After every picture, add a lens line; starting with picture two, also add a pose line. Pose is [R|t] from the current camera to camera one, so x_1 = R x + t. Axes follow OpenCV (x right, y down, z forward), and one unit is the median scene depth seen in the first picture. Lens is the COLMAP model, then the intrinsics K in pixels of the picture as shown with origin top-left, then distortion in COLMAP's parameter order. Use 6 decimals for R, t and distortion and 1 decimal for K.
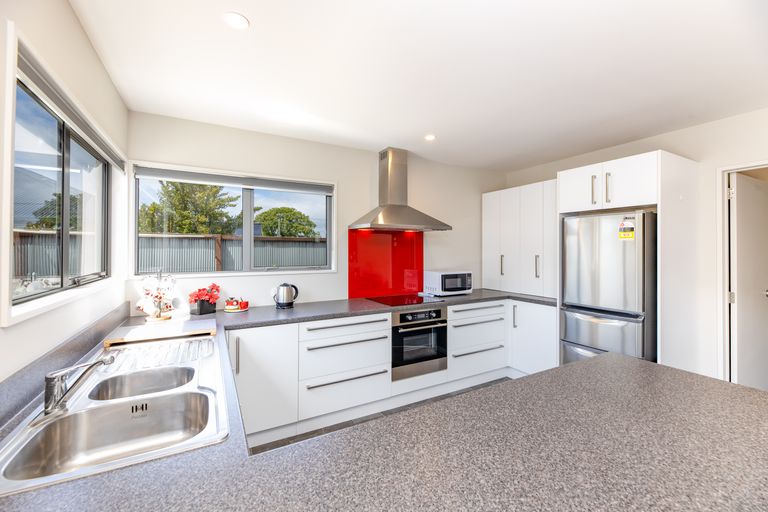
lens RADIAL K [[315.1, 0, 386.0], [0, 315.1, 251.2], [0, 0, 1]] dist [-0.000273, -0.000255]
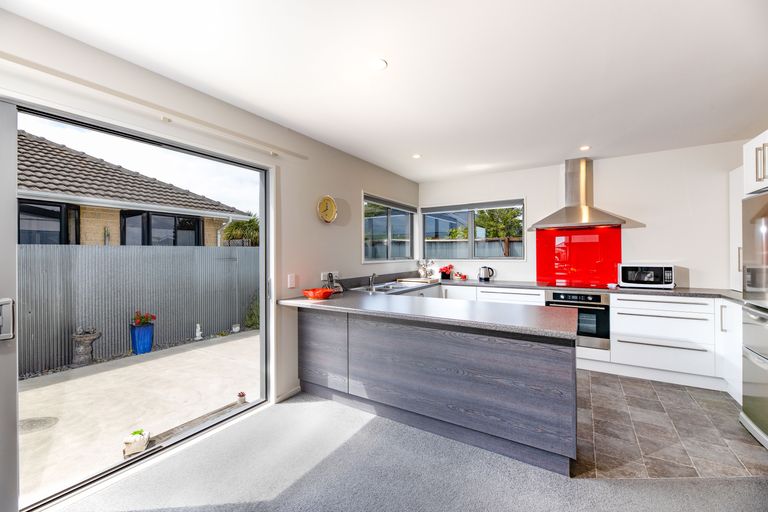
lens RADIAL K [[315.1, 0, 379.2], [0, 315.1, 254.6], [0, 0, 1]] dist [-0.000273, -0.000255]
pose [[0.465542, -0.000909, -0.885025, 0.829347], [0.004774, 0.999988, 0.001484, 0.033140], [0.885013, -0.004916, 0.465541, -0.241150]]
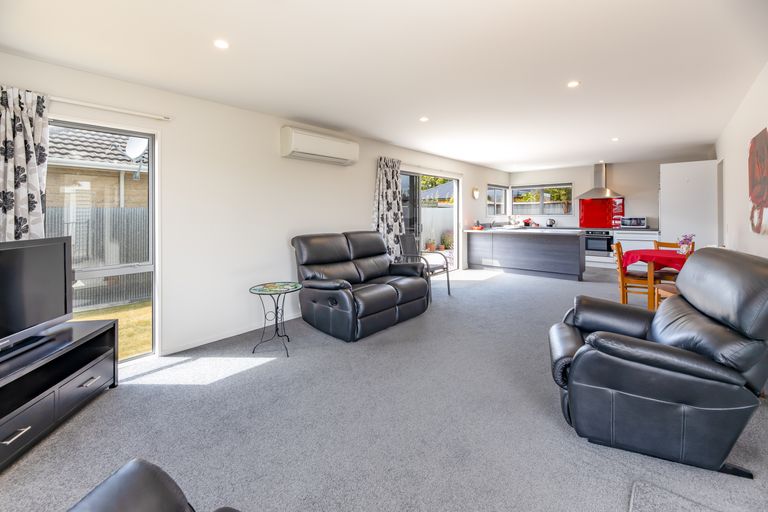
lens RADIAL K [[315.1, 0, 373.9], [0, 315.1, 215.2], [0, 0, 1]] dist [-0.000273, -0.000255]
pose [[0.293105, 0.005280, -0.956066, 2.004957], [0.003417, 0.999973, 0.006570, 0.038909], [0.956074, -0.005192, 0.293079, -1.466662]]
